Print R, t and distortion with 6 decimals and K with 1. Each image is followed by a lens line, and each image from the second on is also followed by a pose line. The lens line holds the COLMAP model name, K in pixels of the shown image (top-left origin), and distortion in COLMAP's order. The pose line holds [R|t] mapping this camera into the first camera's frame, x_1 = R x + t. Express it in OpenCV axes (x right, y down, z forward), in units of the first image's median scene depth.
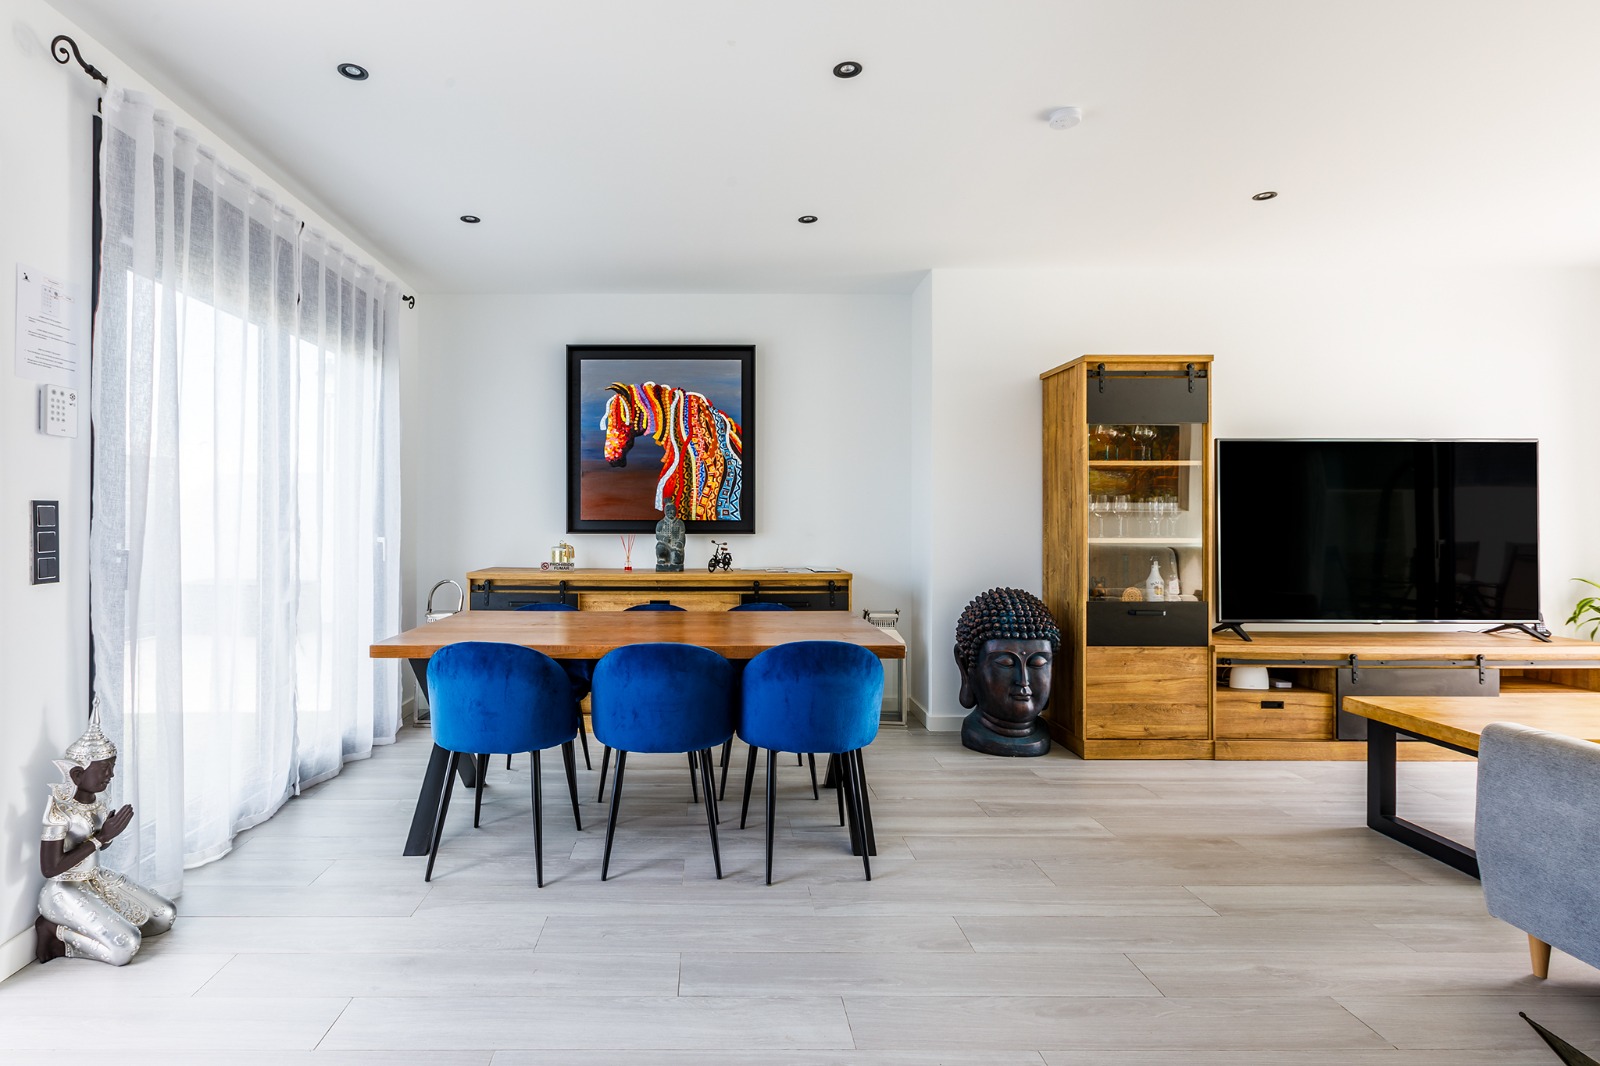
lens RADIAL K [[793.8, 0, 717.3], [0, 793.8, 535.4], [0, 0, 1]] dist [0.005513, -0.000709]
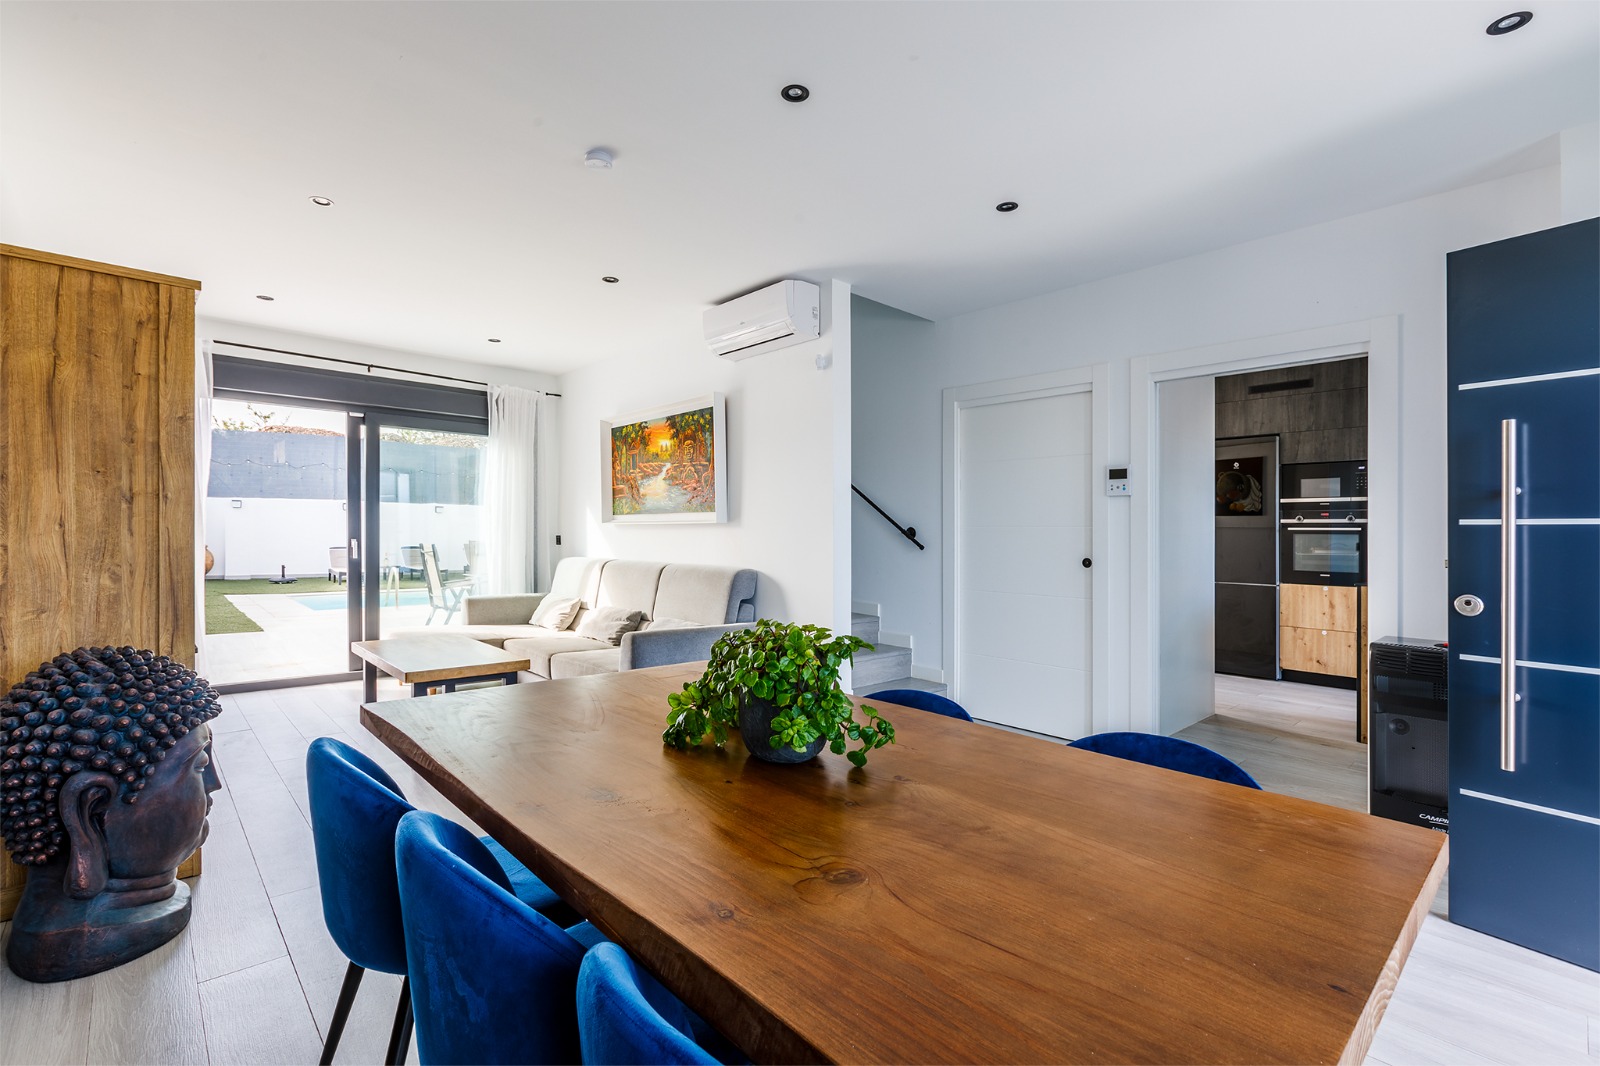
lens RADIAL K [[722.9, 0, 796.6], [0, 722.9, 525.0], [0, 0, 1]] dist [0.001027, -0.000595]
pose [[-0.672566, -0.000782, 0.740037, -0.324824], [-0.000456, 1.000000, 0.000642, -0.018023], [-0.740037, 0.000094, -0.672566, 0.988552]]
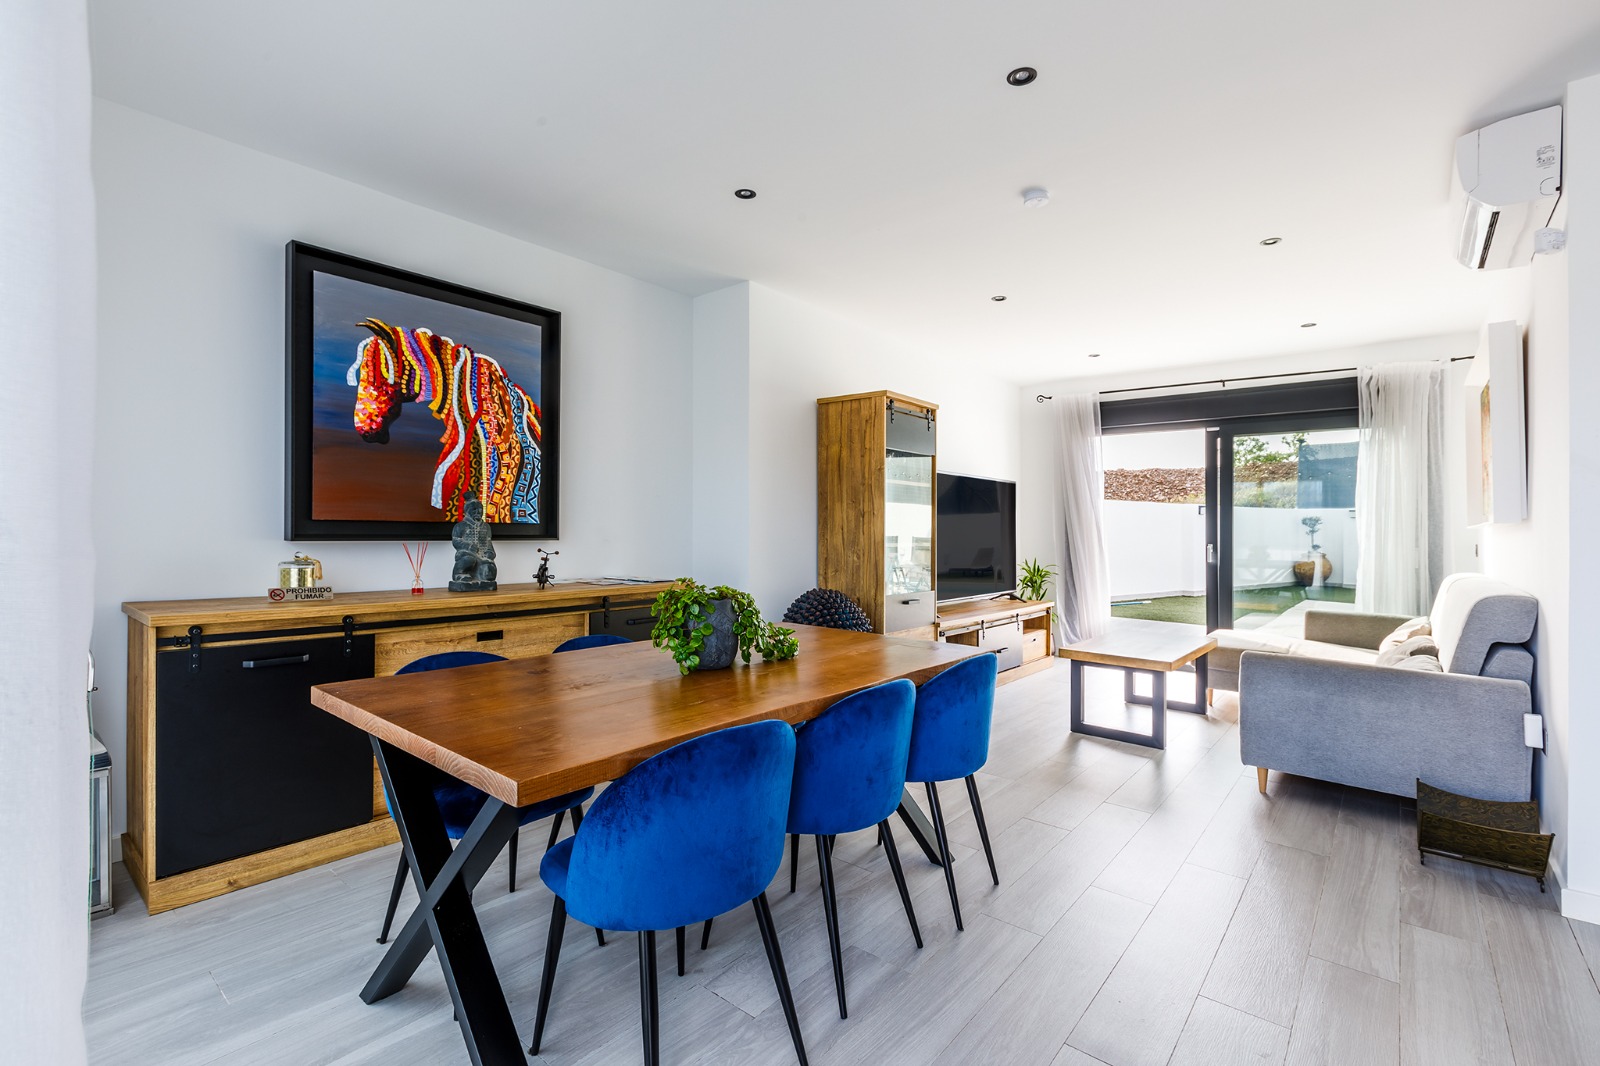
lens RADIAL K [[722.9, 0, 793.4], [0, 722.9, 536.4], [0, 0, 1]] dist [0.001027, -0.000595]
pose [[0.649209, -0.000105, 0.760610, -0.432815], [0.000426, 1.000000, -0.000225, -0.006494], [-0.760610, 0.000470, 0.649209, 0.382739]]
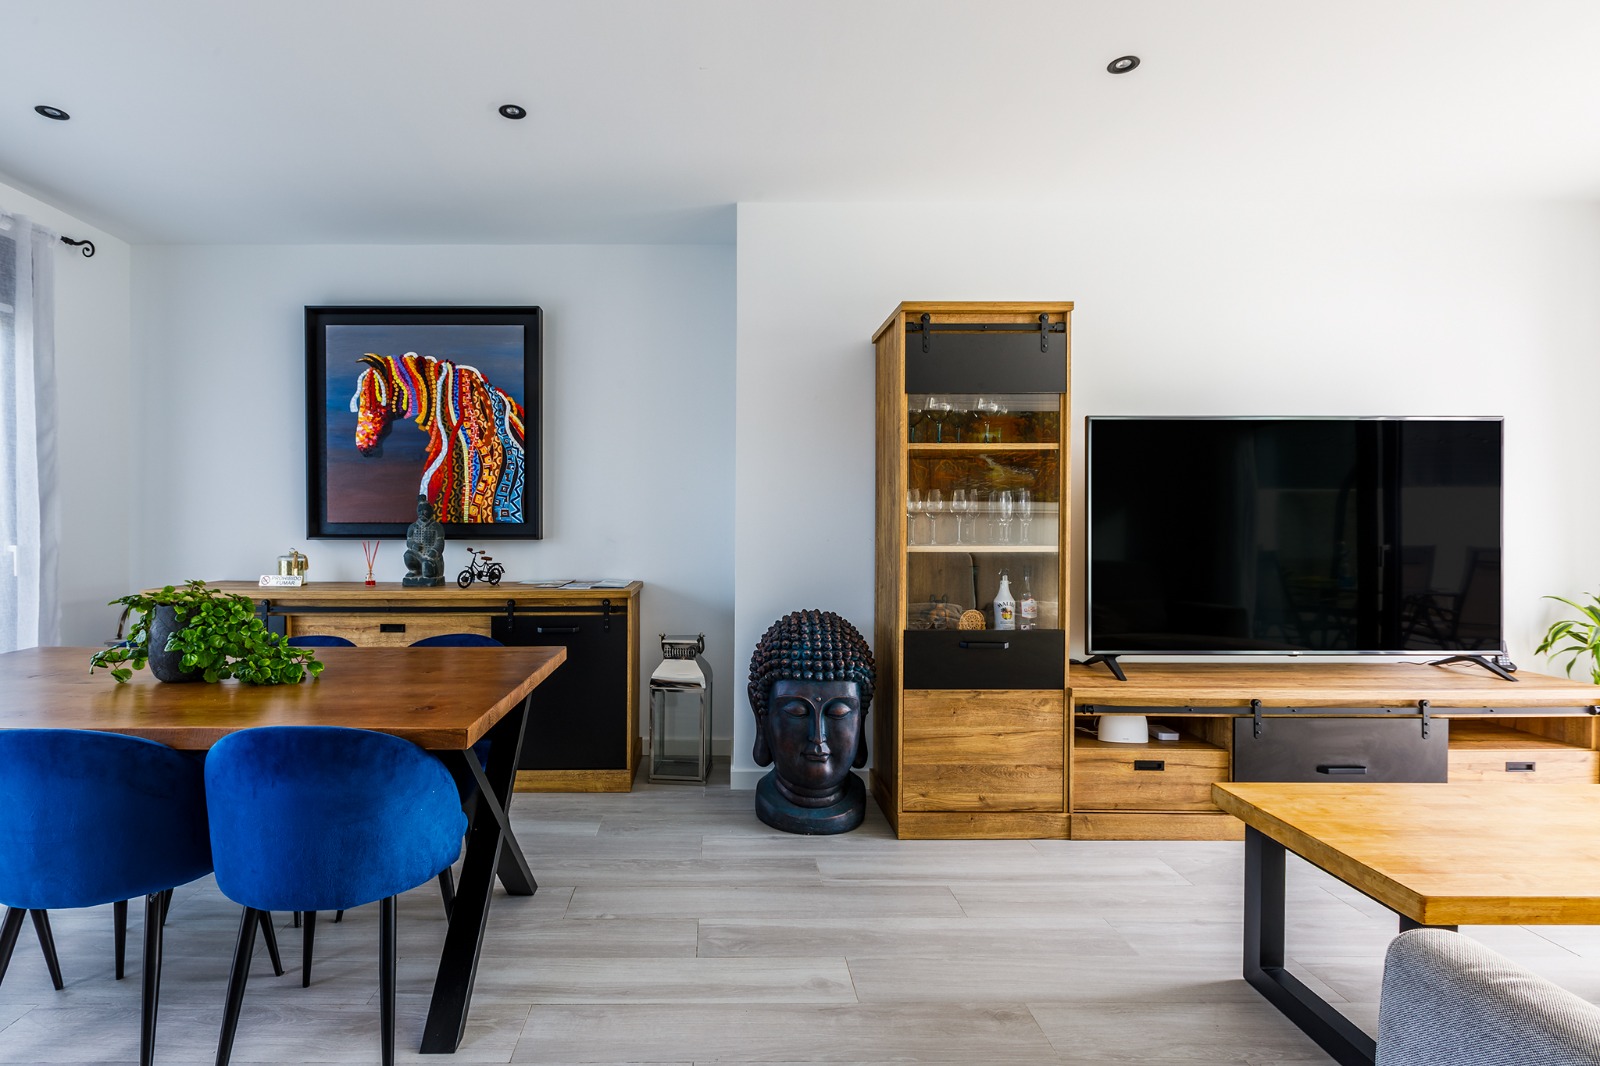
lens RADIAL K [[722.9, 0, 749.9], [0, 722.9, 546.0], [0, 0, 1]] dist [0.001027, -0.000595]
pose [[0.999994, -0.001000, -0.003290, 0.313070], [0.001045, 0.999906, 0.013681, -0.006050], [0.003276, -0.013684, 0.999901, 0.306807]]
